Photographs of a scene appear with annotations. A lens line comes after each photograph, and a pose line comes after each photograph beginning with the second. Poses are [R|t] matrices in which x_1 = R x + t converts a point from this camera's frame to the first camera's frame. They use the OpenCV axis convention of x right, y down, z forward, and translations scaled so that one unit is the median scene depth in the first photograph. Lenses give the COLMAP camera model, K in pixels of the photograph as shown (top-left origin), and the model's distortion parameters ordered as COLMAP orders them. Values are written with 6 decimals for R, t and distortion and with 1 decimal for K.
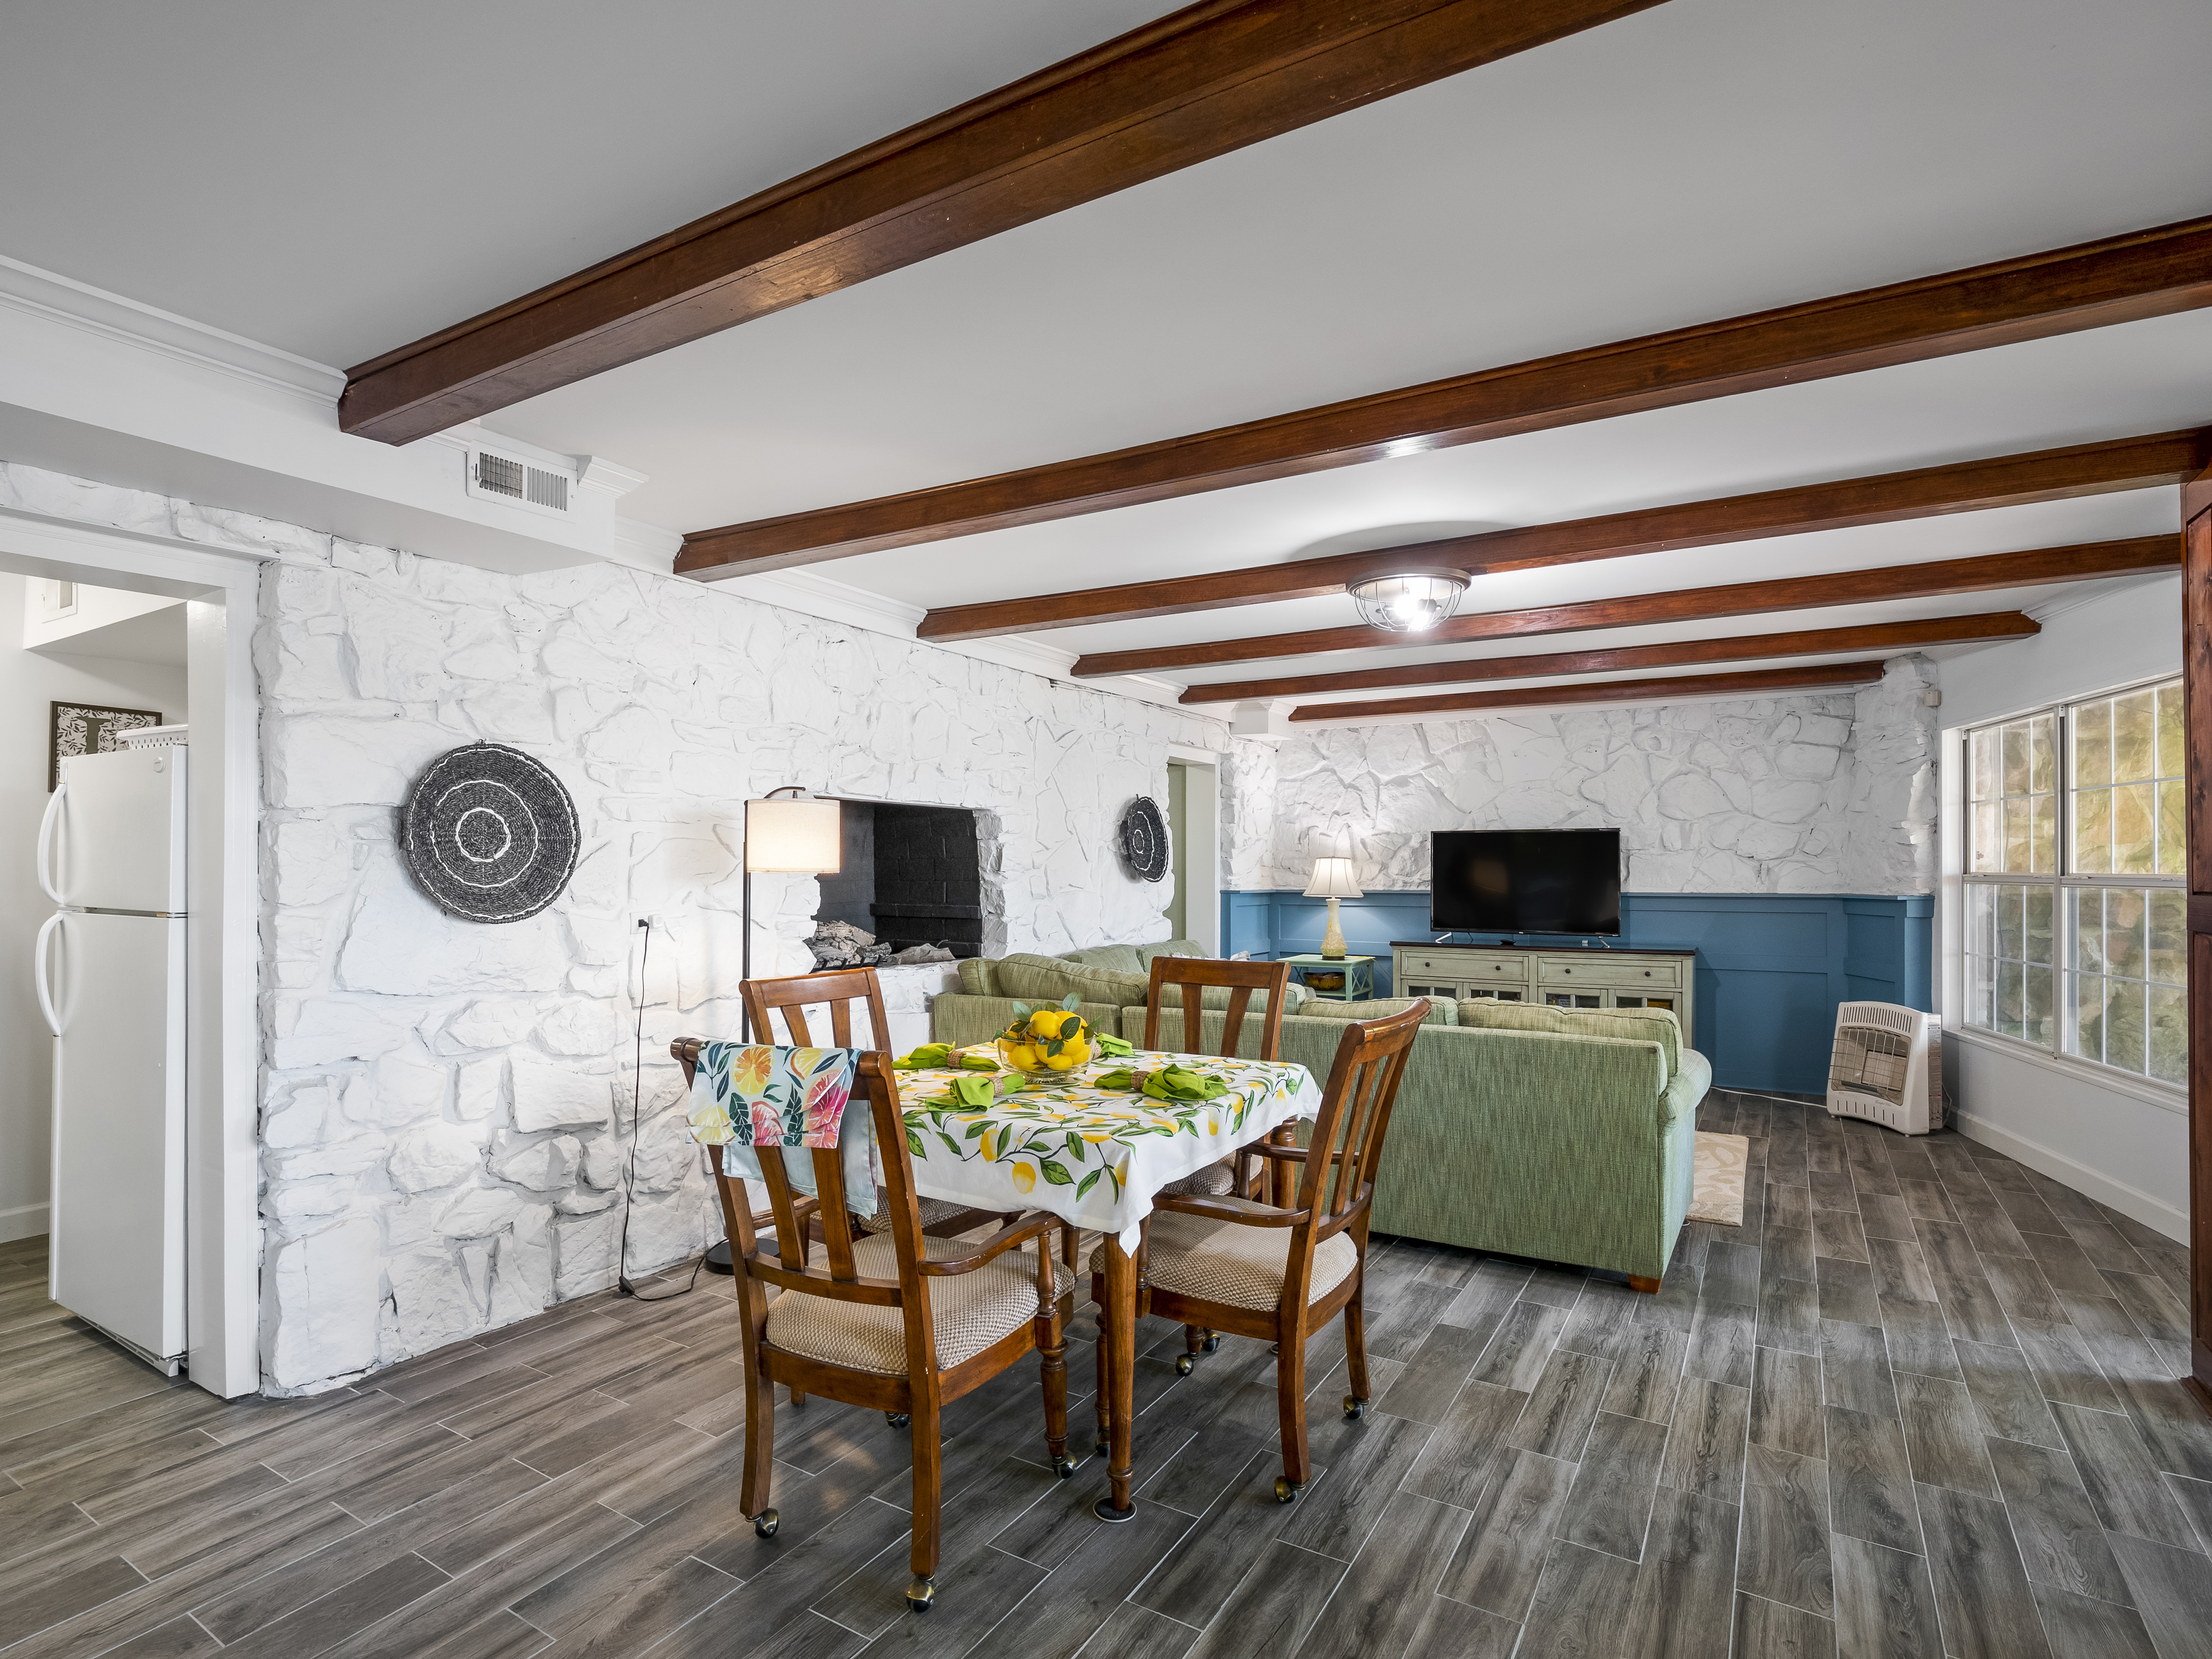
lens RADIAL K [[1119.6, 0, 1108.4], [0, 1119.6, 866.9], [0, 0, 1]] dist [0.003442, -0.013152]
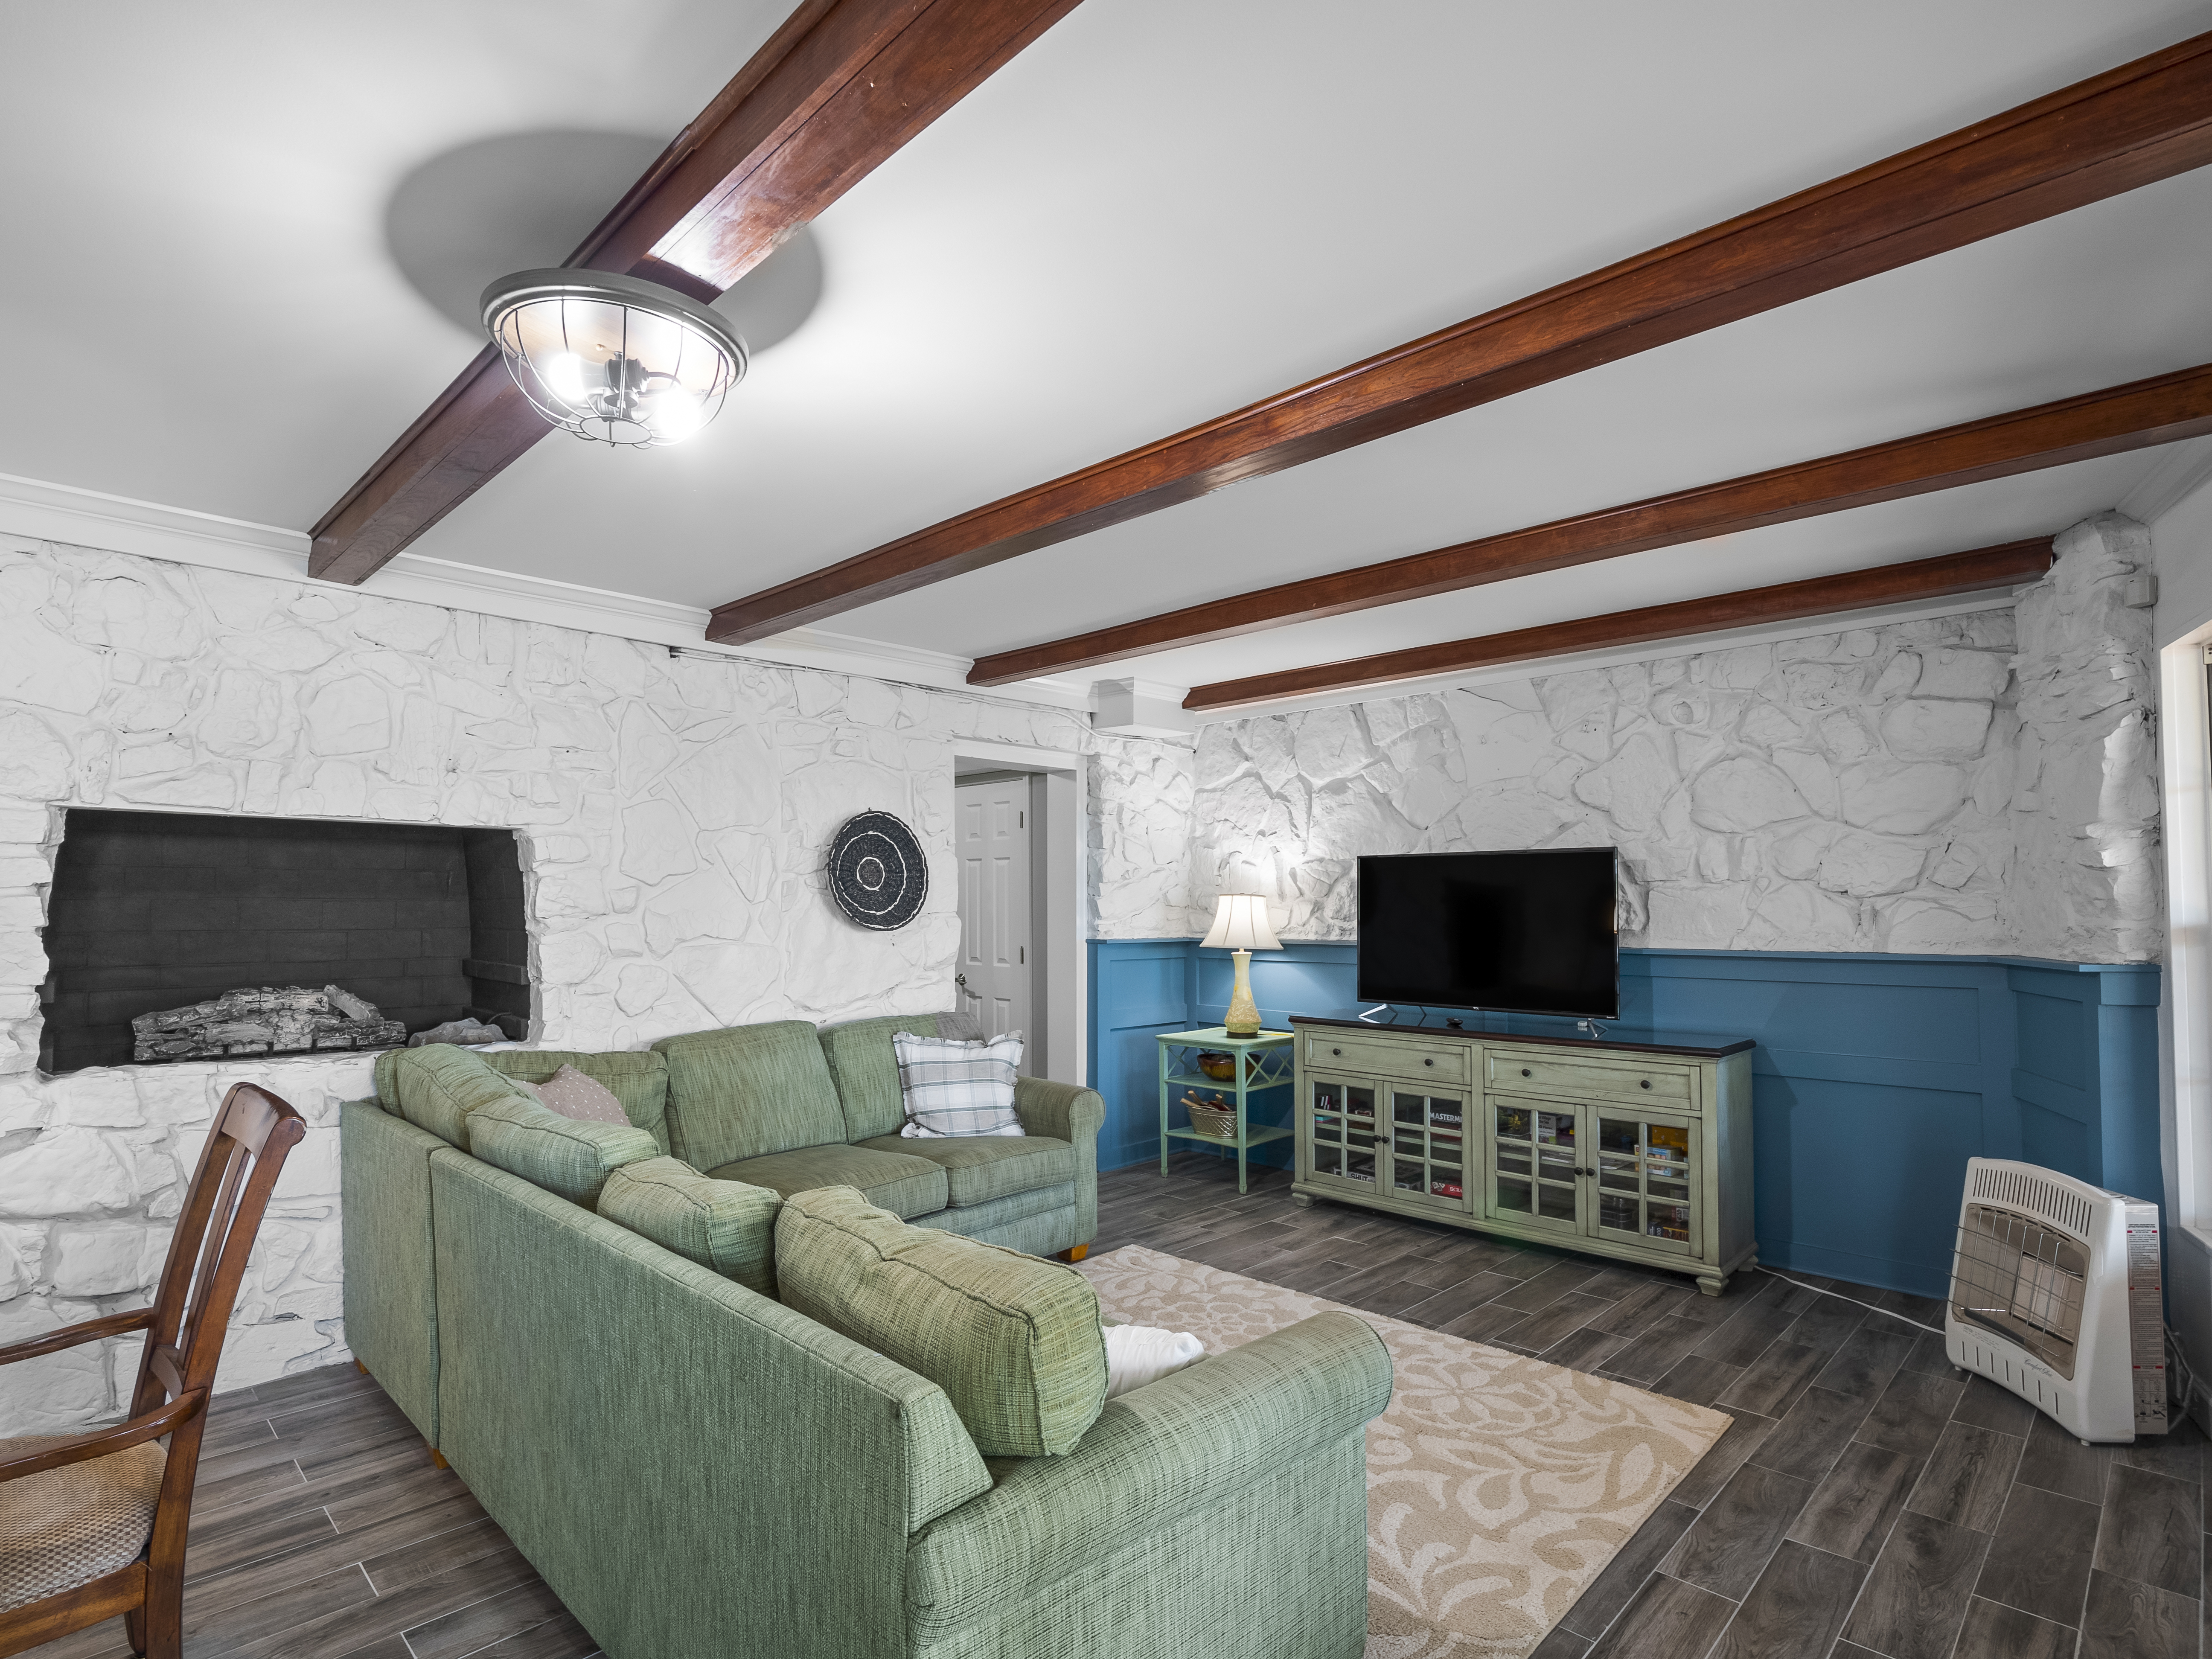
lens RADIAL K [[1108.2, 0, 1106.3], [0, 1108.2, 863.9], [0, 0, 1]] dist [-0.015276, 0.000346]
pose [[0.971567, -0.009535, -0.236573, 0.324799], [0.001249, 0.999381, -0.035148, -0.003460], [0.236761, 0.033853, 0.970978, 0.327132]]
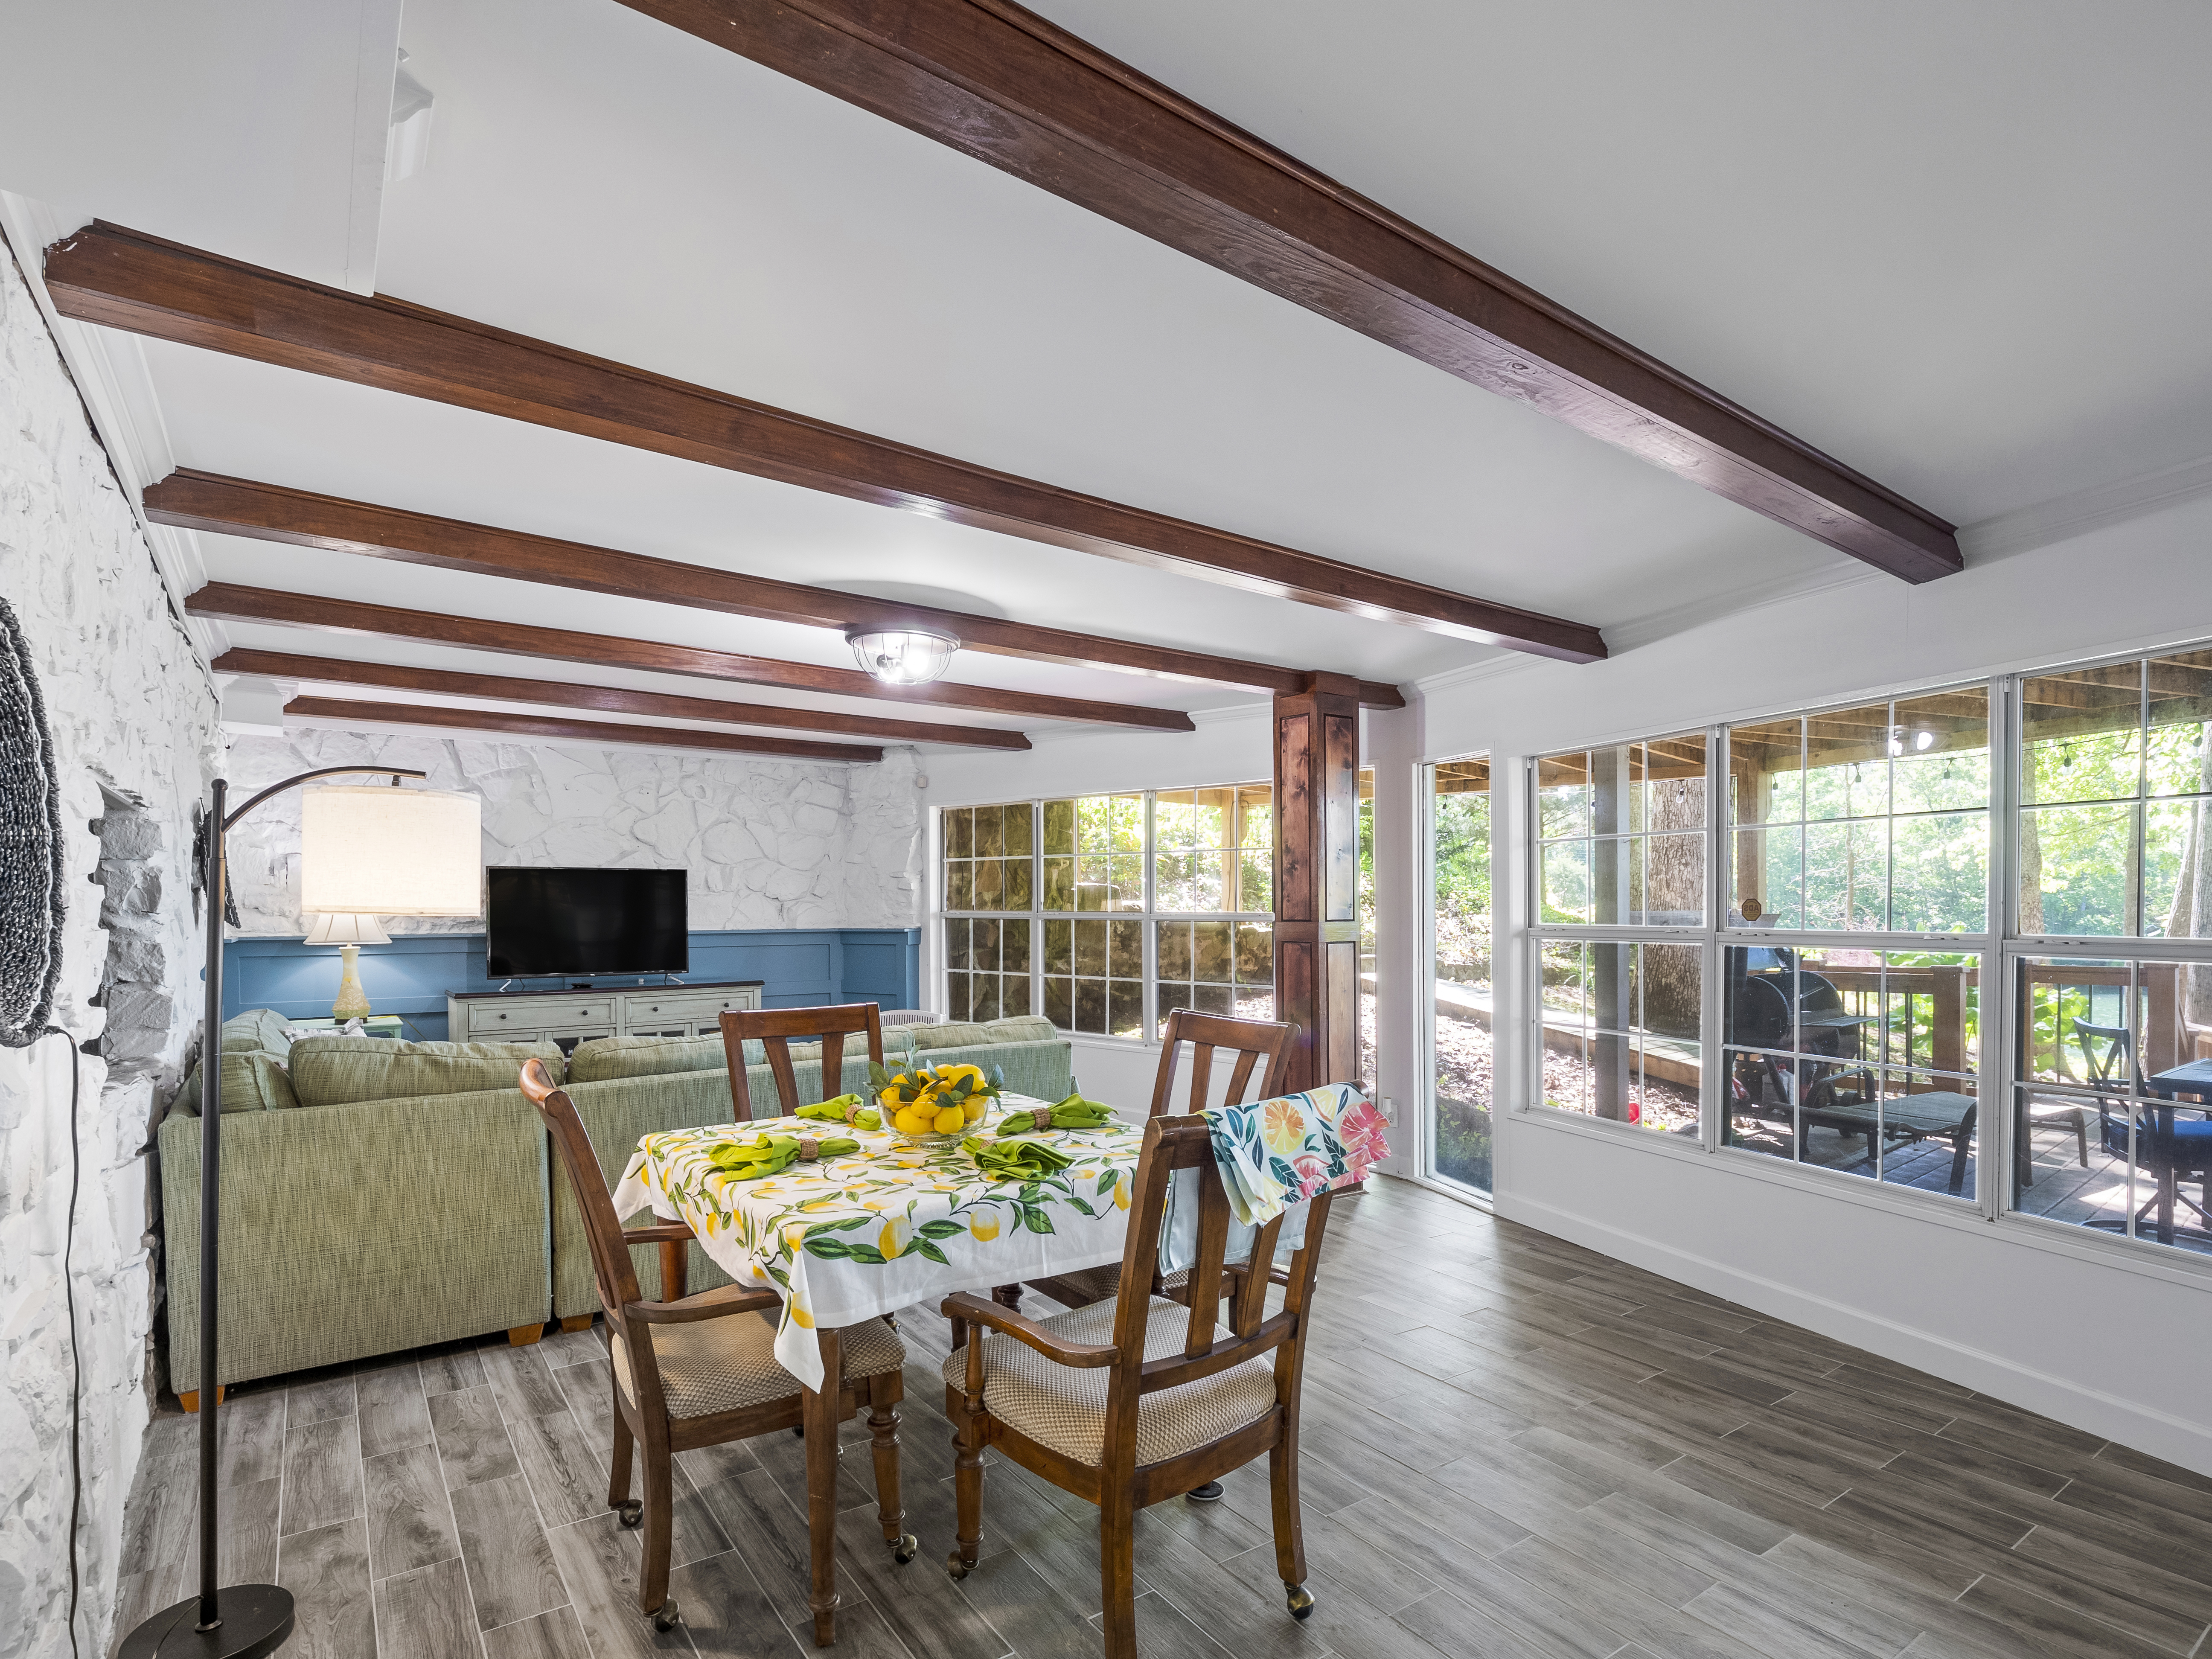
lens RADIAL K [[1117.1, 0, 1107.0], [0, 1117.1, 929.5], [0, 0, 1]] dist [-0.016901, -0.000664]
pose [[0.391215, -0.017816, 0.920127, -0.352787], [-0.000657, 0.999807, 0.019639, 0.000695], [-0.920299, -0.008288, 0.391128, 0.226805]]
